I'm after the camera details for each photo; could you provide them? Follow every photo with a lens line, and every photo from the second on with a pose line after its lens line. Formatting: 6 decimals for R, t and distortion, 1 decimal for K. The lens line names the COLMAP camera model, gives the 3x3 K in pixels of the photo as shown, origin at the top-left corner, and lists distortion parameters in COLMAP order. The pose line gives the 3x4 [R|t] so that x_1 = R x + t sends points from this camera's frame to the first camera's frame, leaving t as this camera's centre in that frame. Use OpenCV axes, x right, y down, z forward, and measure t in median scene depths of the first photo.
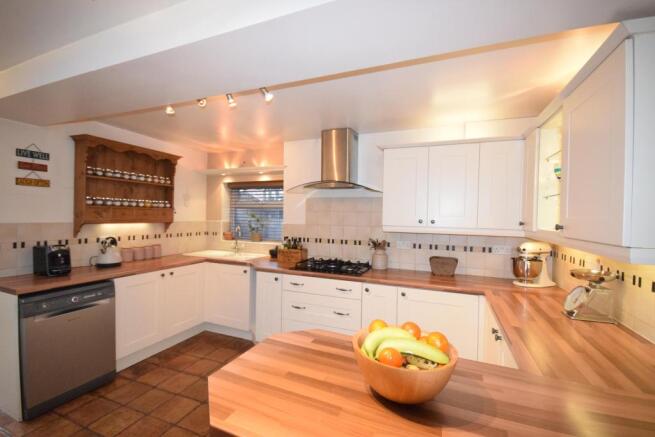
lens RADIAL K [[288.2, 0, 326.2], [0, 288.2, 219.1], [0, 0, 1]] dist [-0.004947, -0.002370]
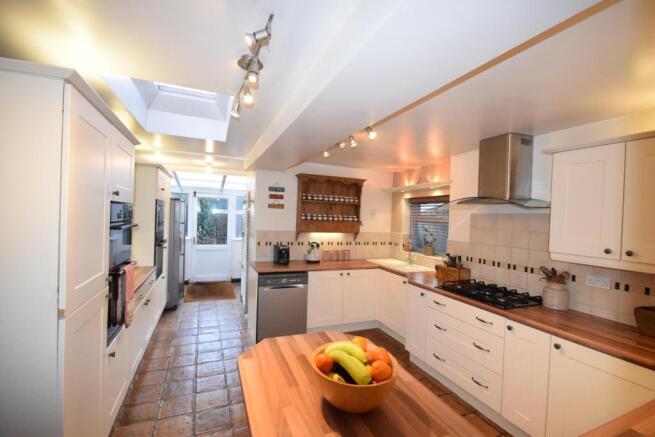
lens RADIAL K [[288.2, 0, 326.1], [0, 288.2, 219.6], [0, 0, 1]] dist [-0.004947, -0.002370]
pose [[0.704895, 0.014481, -0.709164, 0.289162], [-0.032441, 0.999404, -0.011838, -0.032345], [0.708570, 0.031350, 0.704944, 0.025516]]
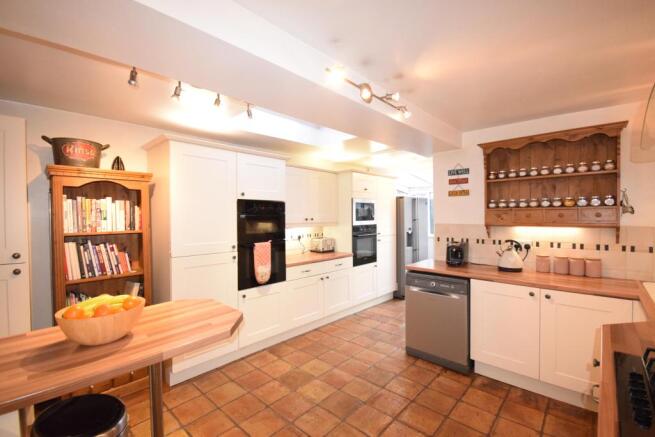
lens RADIAL K [[288.2, 0, 324.3], [0, 288.2, 216.1], [0, 0, 1]] dist [-0.004947, -0.002370]
pose [[-0.370894, -0.010221, -0.928619, 0.349182], [-0.007827, 0.999938, -0.007880, -0.005601], [0.928642, 0.004345, -0.370951, 0.735489]]
